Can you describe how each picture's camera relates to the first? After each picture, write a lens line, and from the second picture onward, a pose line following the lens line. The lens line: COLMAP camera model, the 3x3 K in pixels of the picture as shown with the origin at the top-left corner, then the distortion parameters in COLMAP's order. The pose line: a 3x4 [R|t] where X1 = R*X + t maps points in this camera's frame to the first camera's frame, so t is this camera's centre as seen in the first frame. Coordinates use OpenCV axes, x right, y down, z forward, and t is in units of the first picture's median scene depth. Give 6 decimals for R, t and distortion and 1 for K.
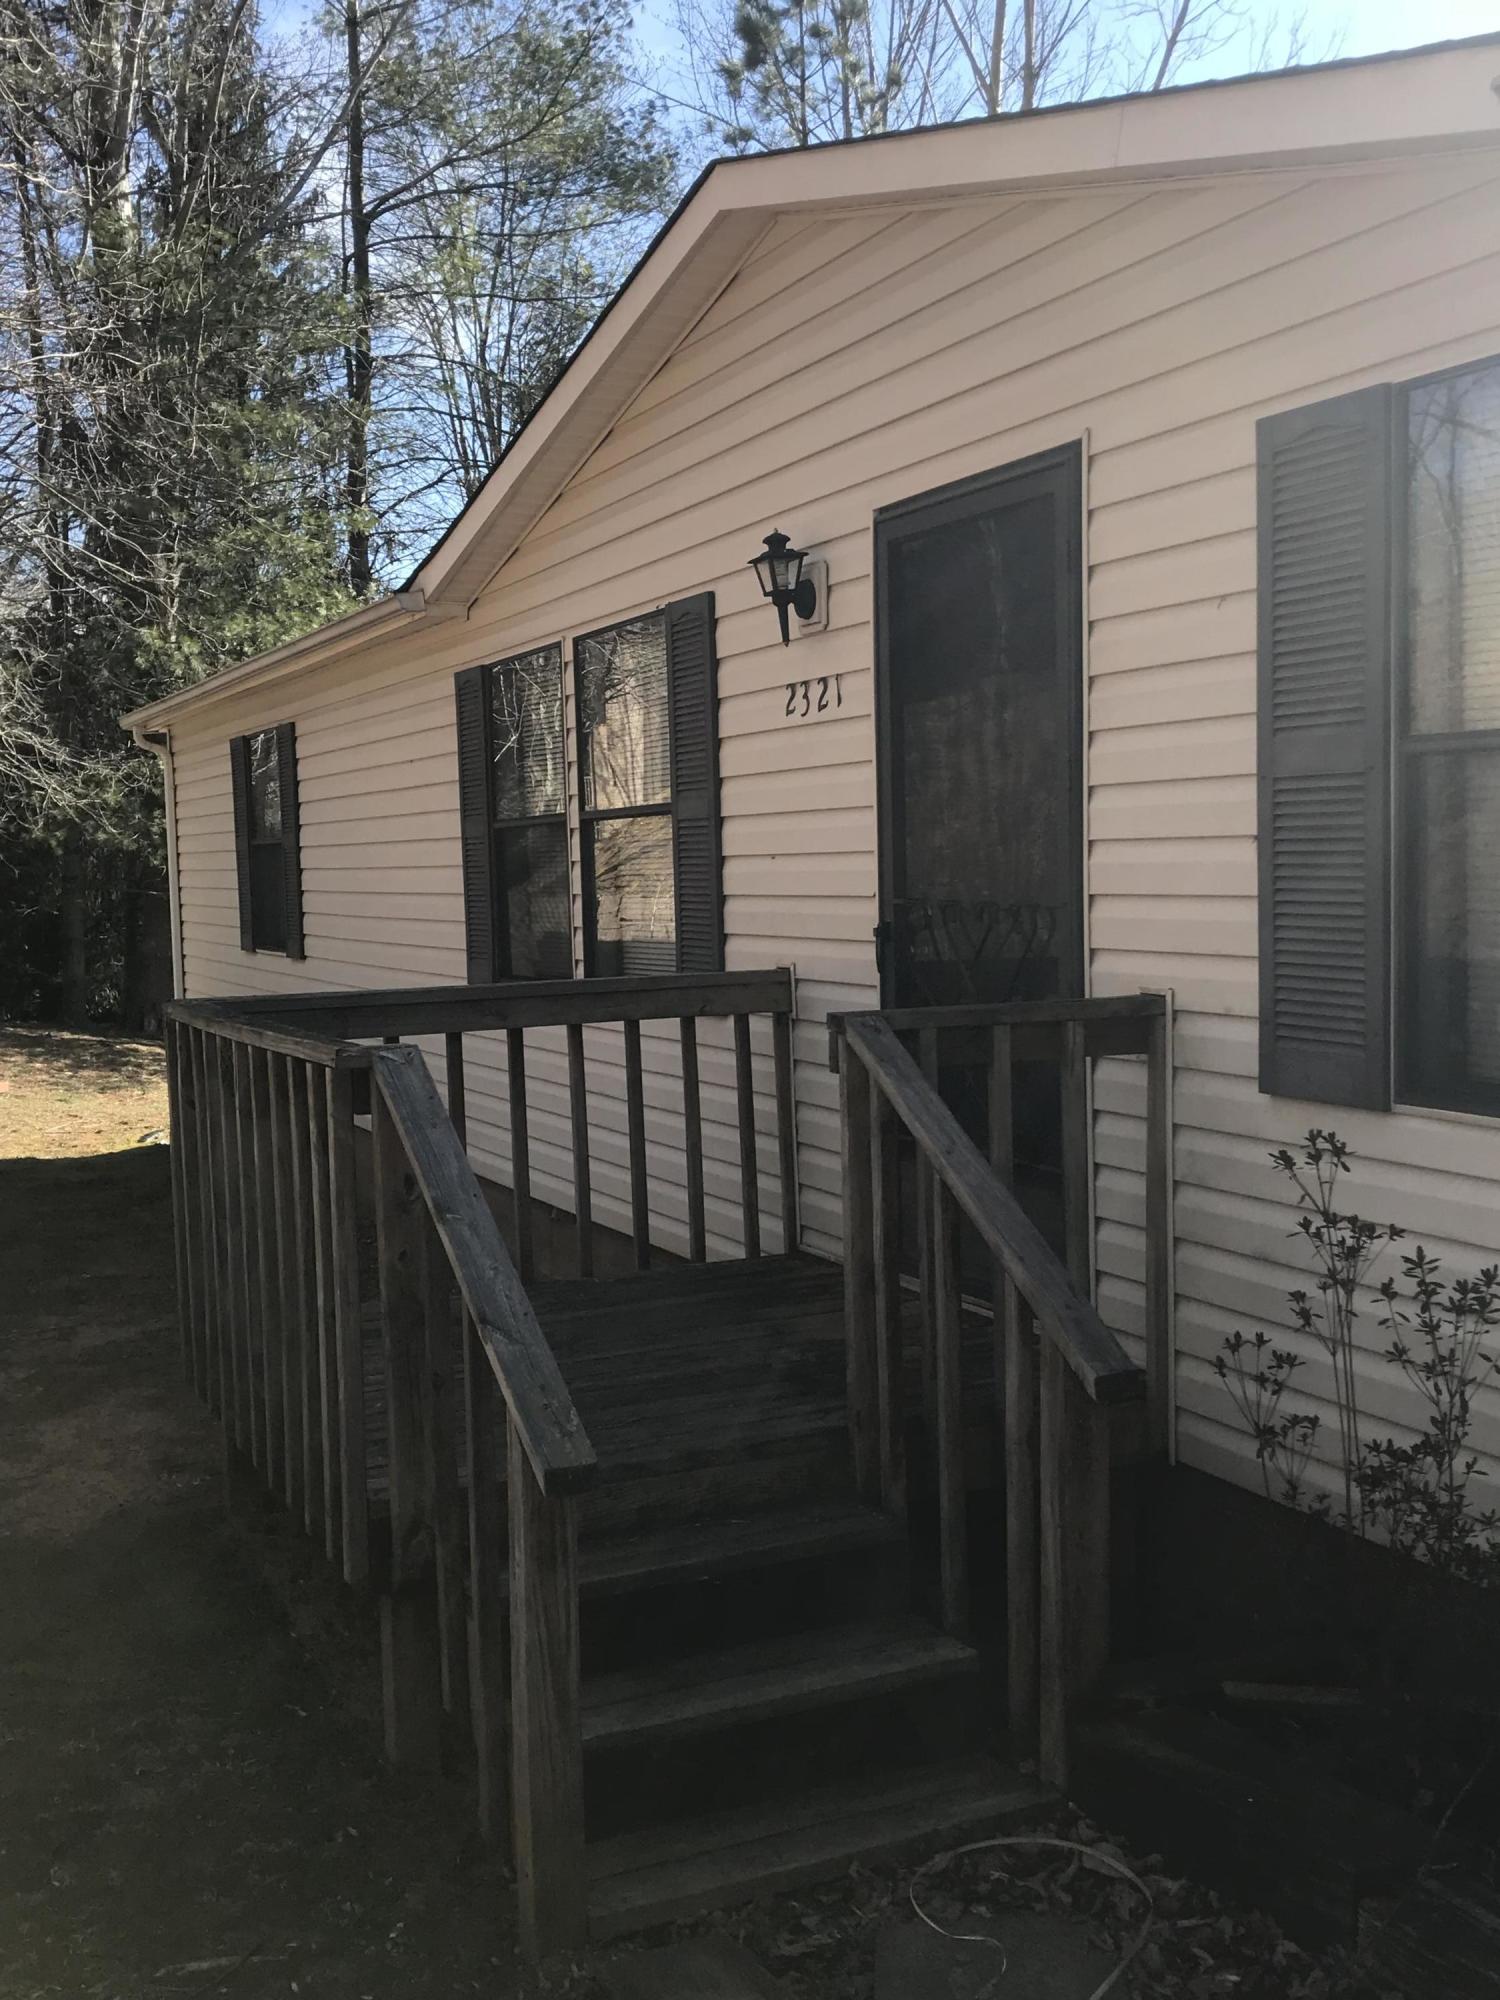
lens RADIAL K [[2006.7, 0, 750.0], [0, 2006.7, 1000.0], [0, 0, 1]] dist [0.007712, 0.003179]
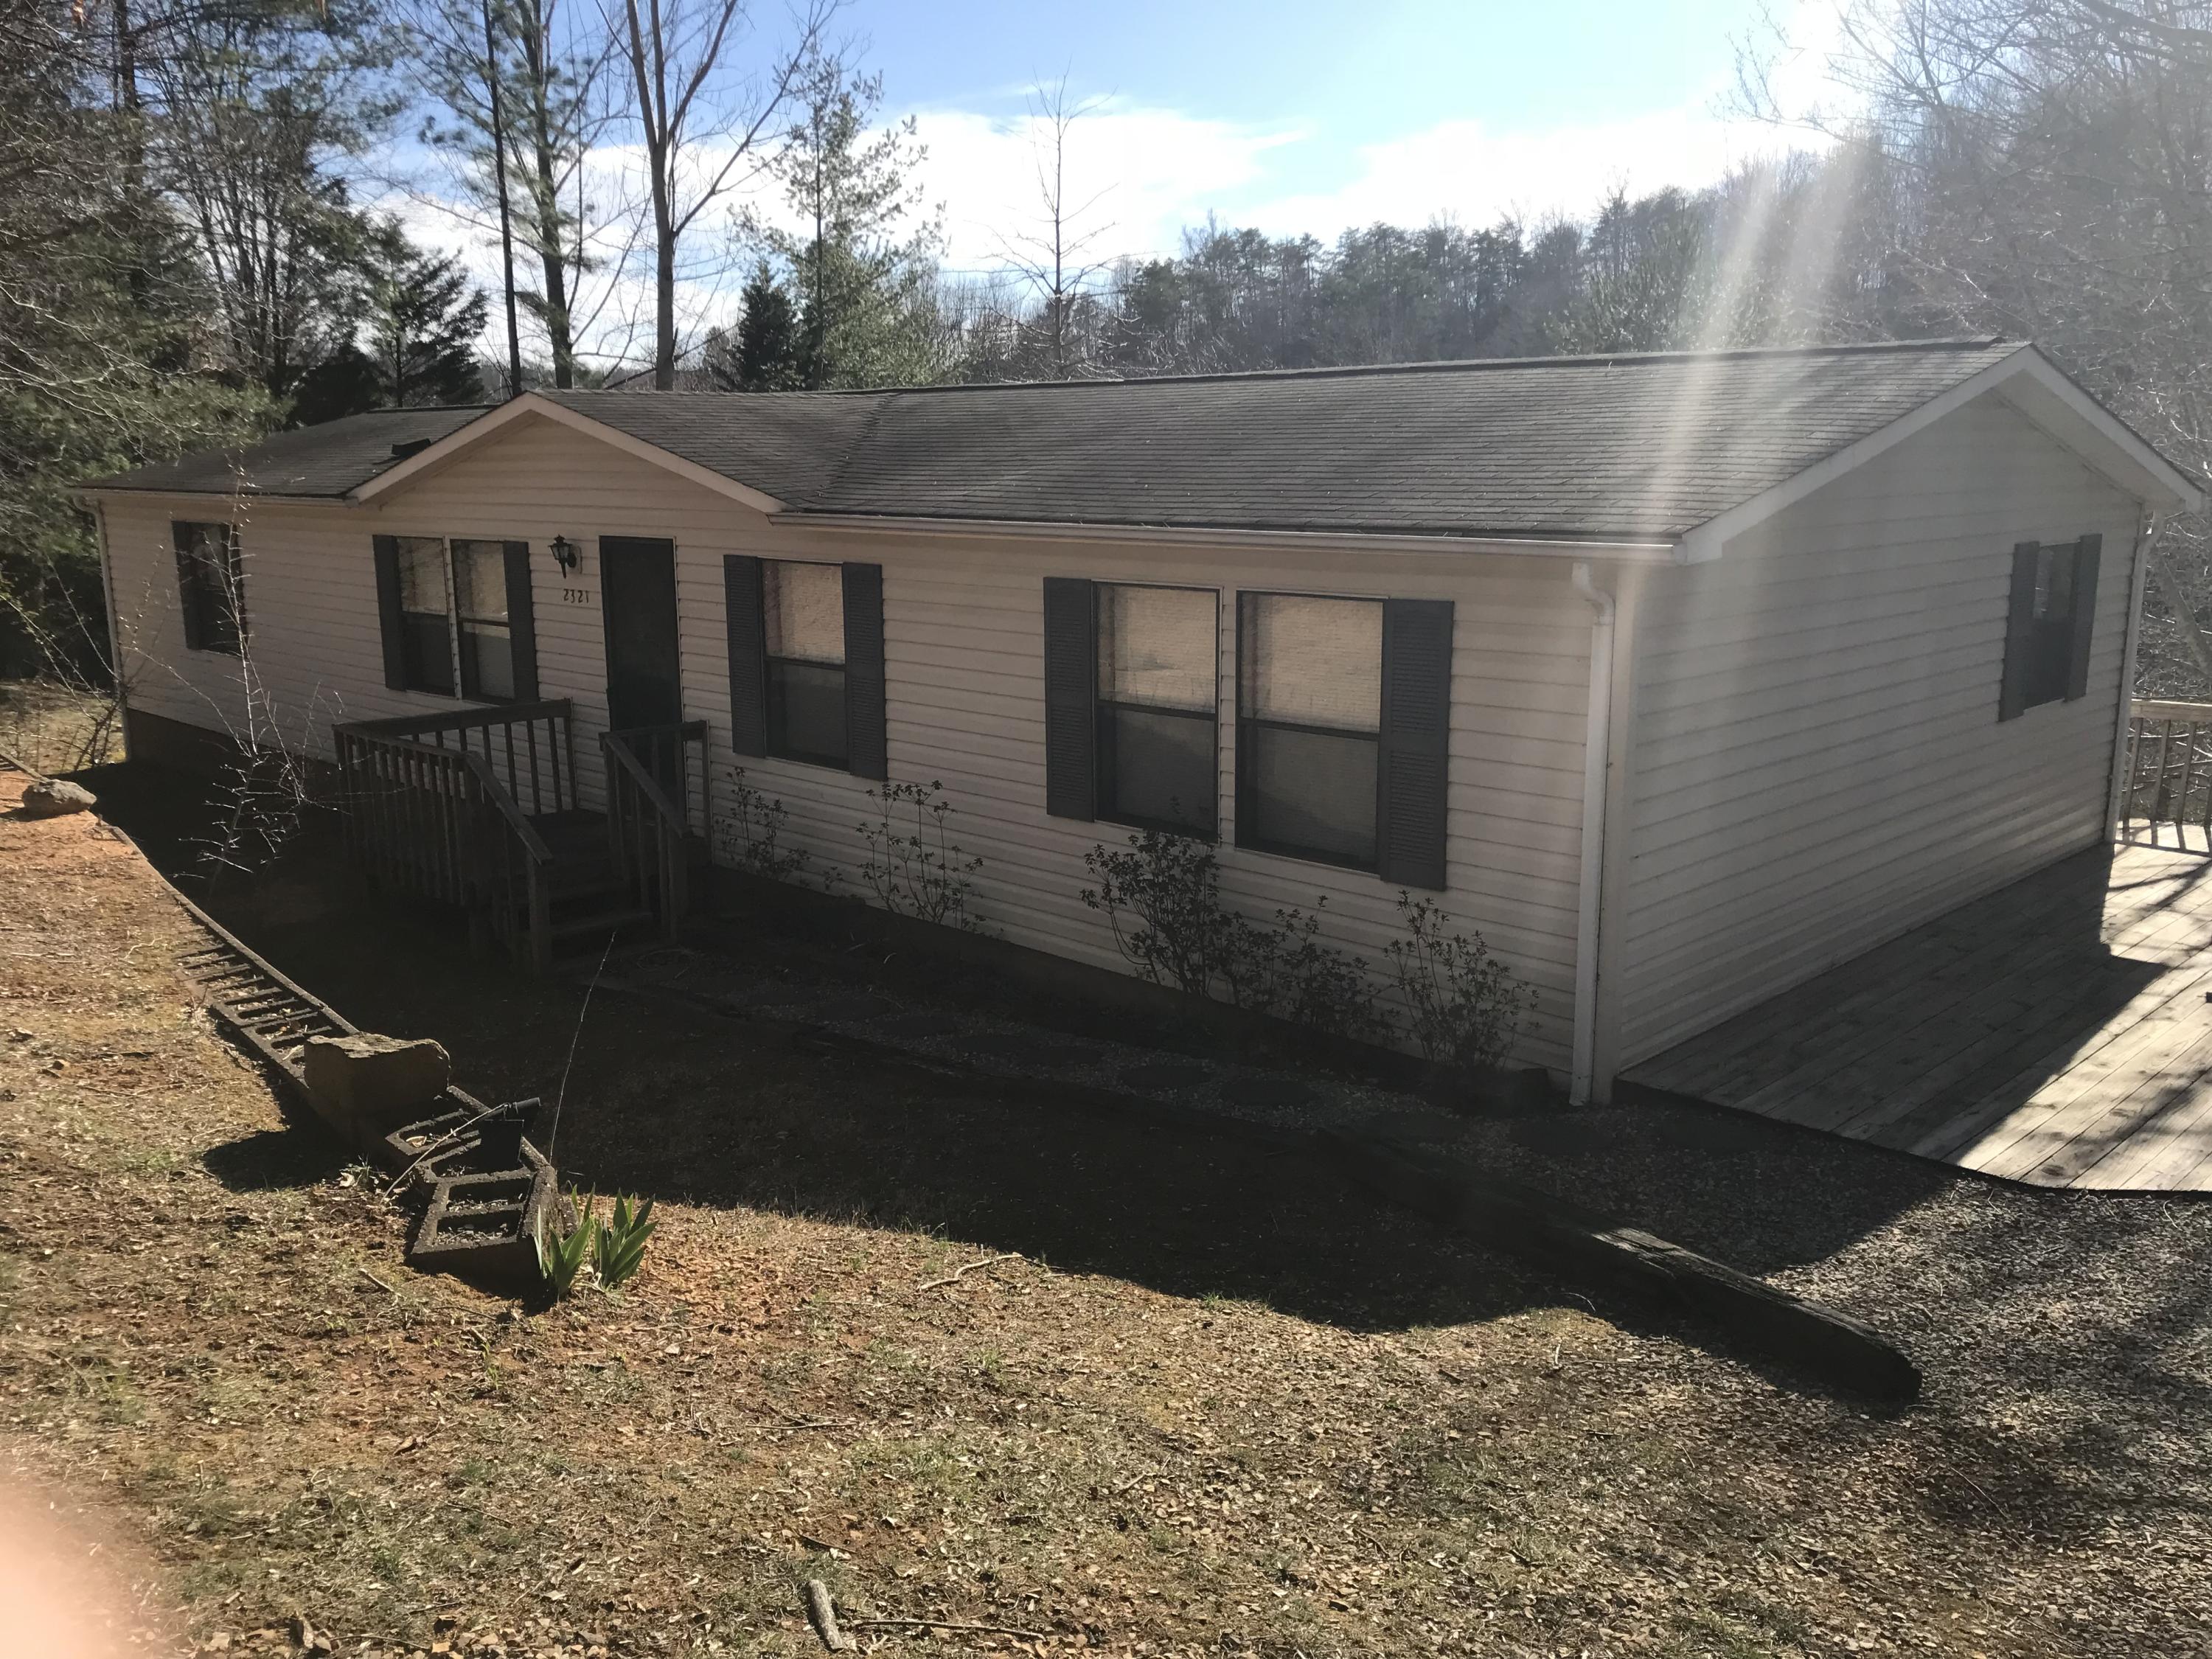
lens RADIAL K [[1791.9, 0, 1115.1], [0, 1791.9, 797.8], [0, 0, 1]] dist [0.009458, 0.006741]
pose [[0.932759, -0.048051, 0.357283, -0.167029], [0.005748, 0.992934, 0.118533, -0.170337], [-0.360454, -0.108509, 0.926444, -1.495554]]
